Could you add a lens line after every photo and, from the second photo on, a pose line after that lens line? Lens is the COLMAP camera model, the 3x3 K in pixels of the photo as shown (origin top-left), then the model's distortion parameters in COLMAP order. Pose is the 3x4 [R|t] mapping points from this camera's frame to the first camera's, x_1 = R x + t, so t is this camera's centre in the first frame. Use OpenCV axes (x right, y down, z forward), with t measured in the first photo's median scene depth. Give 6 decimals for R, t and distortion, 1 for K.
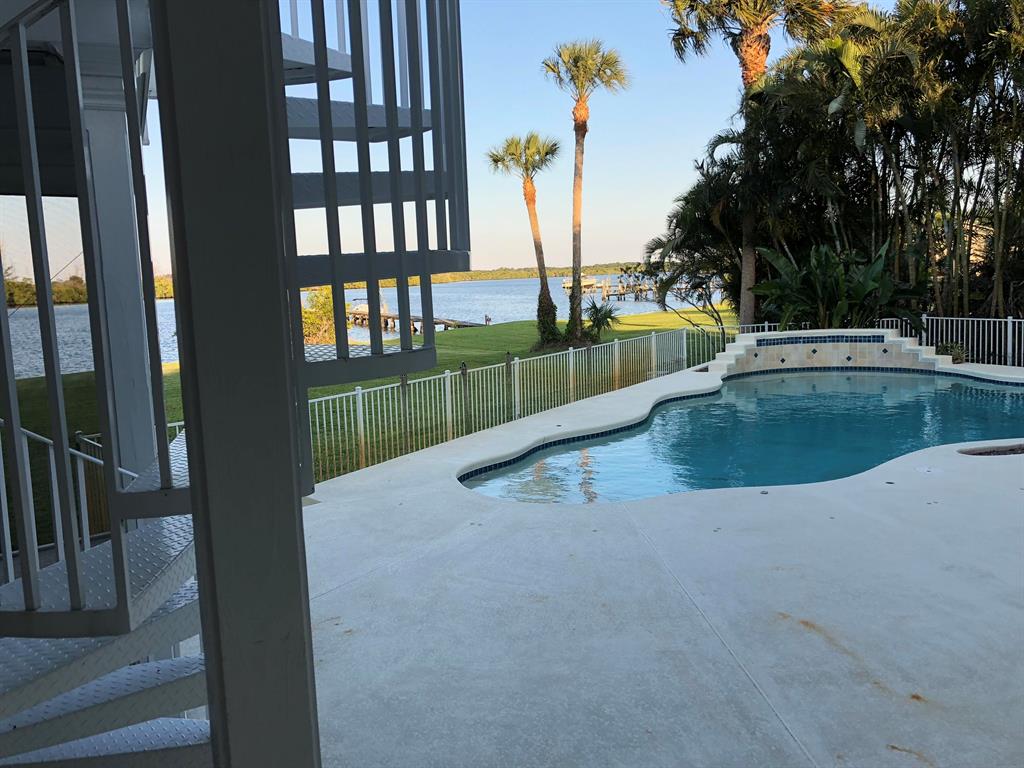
lens RADIAL K [[832.3, 0, 512.0], [0, 832.3, 384.0], [0, 0, 1]] dist [0.067974, -0.090917]
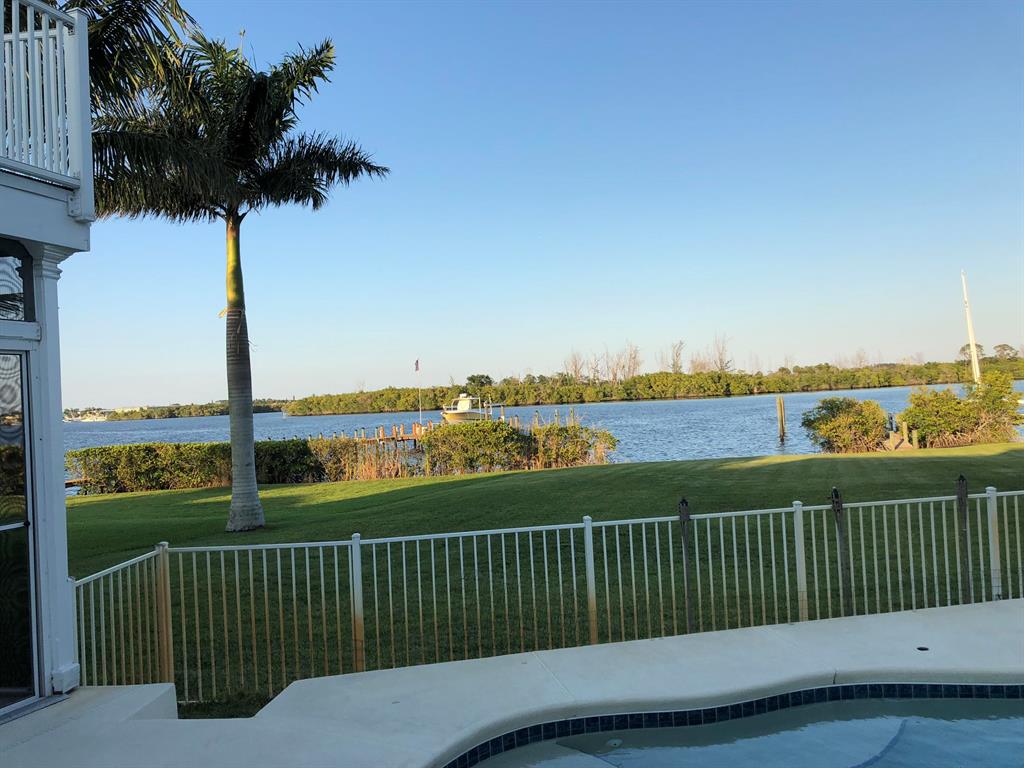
lens RADIAL K [[832.3, 0, 512.0], [0, 832.3, 384.0], [0, 0, 1]] dist [0.067974, -0.090917]
pose [[0.694446, -0.007582, -0.719505, 0.147725], [-0.068721, 0.994675, -0.076809, -0.028186], [0.716256, 0.102785, 0.690226, 0.310506]]
